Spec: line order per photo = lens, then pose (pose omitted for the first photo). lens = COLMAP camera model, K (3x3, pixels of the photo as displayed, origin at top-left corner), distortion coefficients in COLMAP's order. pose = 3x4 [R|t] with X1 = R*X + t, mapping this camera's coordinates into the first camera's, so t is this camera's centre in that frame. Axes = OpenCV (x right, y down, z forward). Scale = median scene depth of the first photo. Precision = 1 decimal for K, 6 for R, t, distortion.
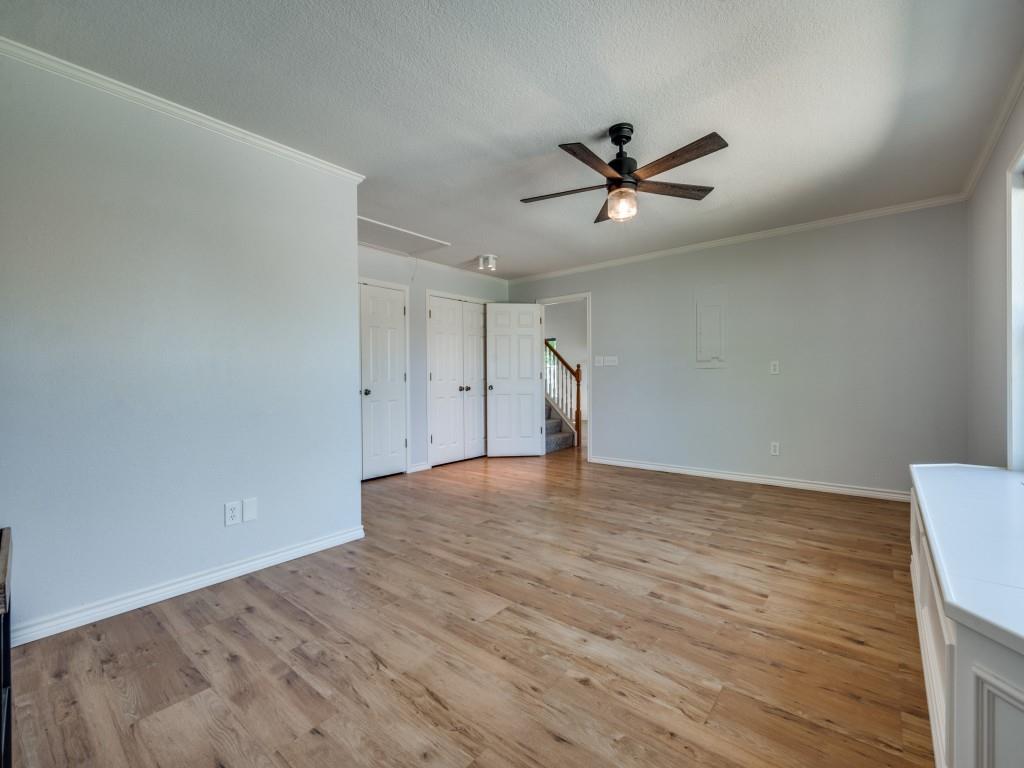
lens RADIAL K [[447.8, 0, 512.9], [0, 447.8, 381.7], [0, 0, 1]] dist [-0.000940, -0.000016]
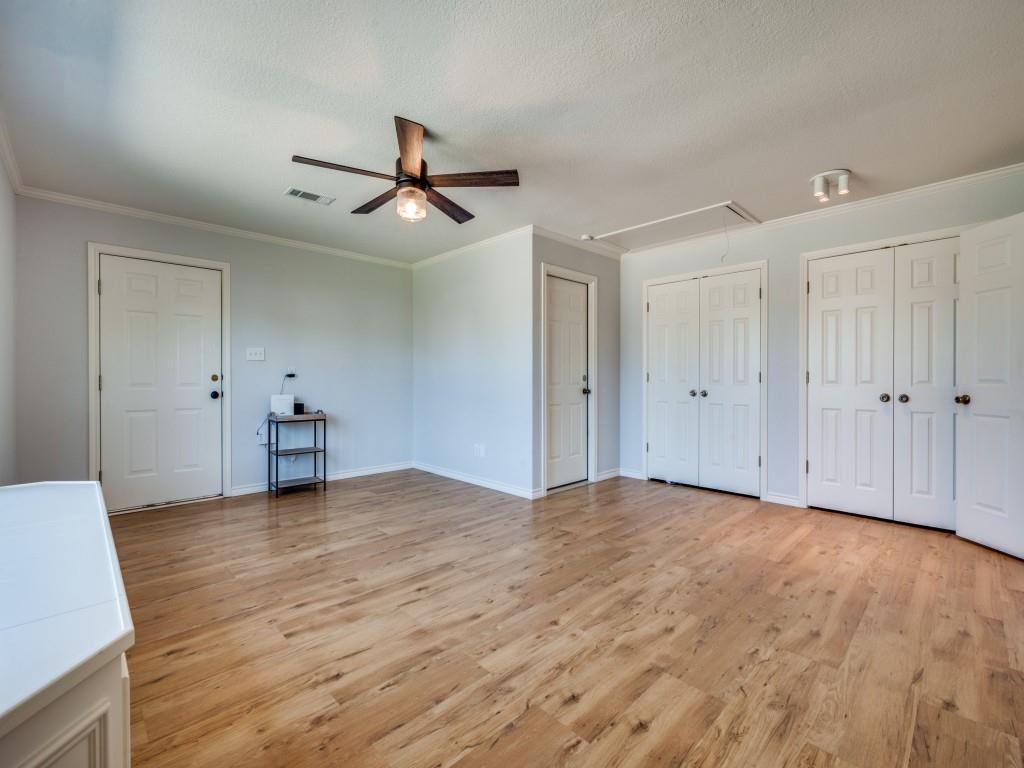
lens RADIAL K [[447.8, 0, 512.9], [0, 447.8, 381.7], [0, 0, 1]] dist [-0.000940, -0.000016]
pose [[-0.105999, 0.017309, -0.994216, 1.153373], [-0.007670, 0.999805, 0.018224, -0.027328], [0.994337, 0.009557, -0.105845, 1.279330]]
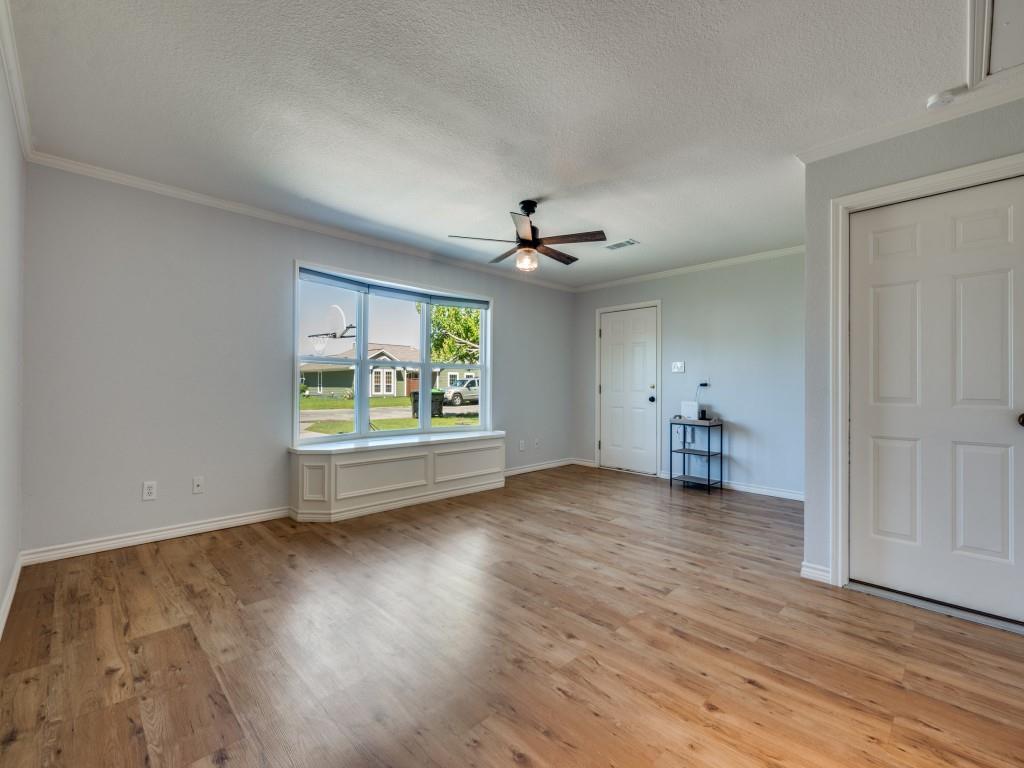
lens RADIAL K [[447.8, 0, 512.9], [0, 447.8, 381.7], [0, 0, 1]] dist [-0.000940, -0.000016]
pose [[-0.994809, 0.004383, 0.101660, 0.147113], [0.004393, 0.999990, -0.000132, -0.029545], [-0.101660, 0.000315, -0.994819, 2.251047]]
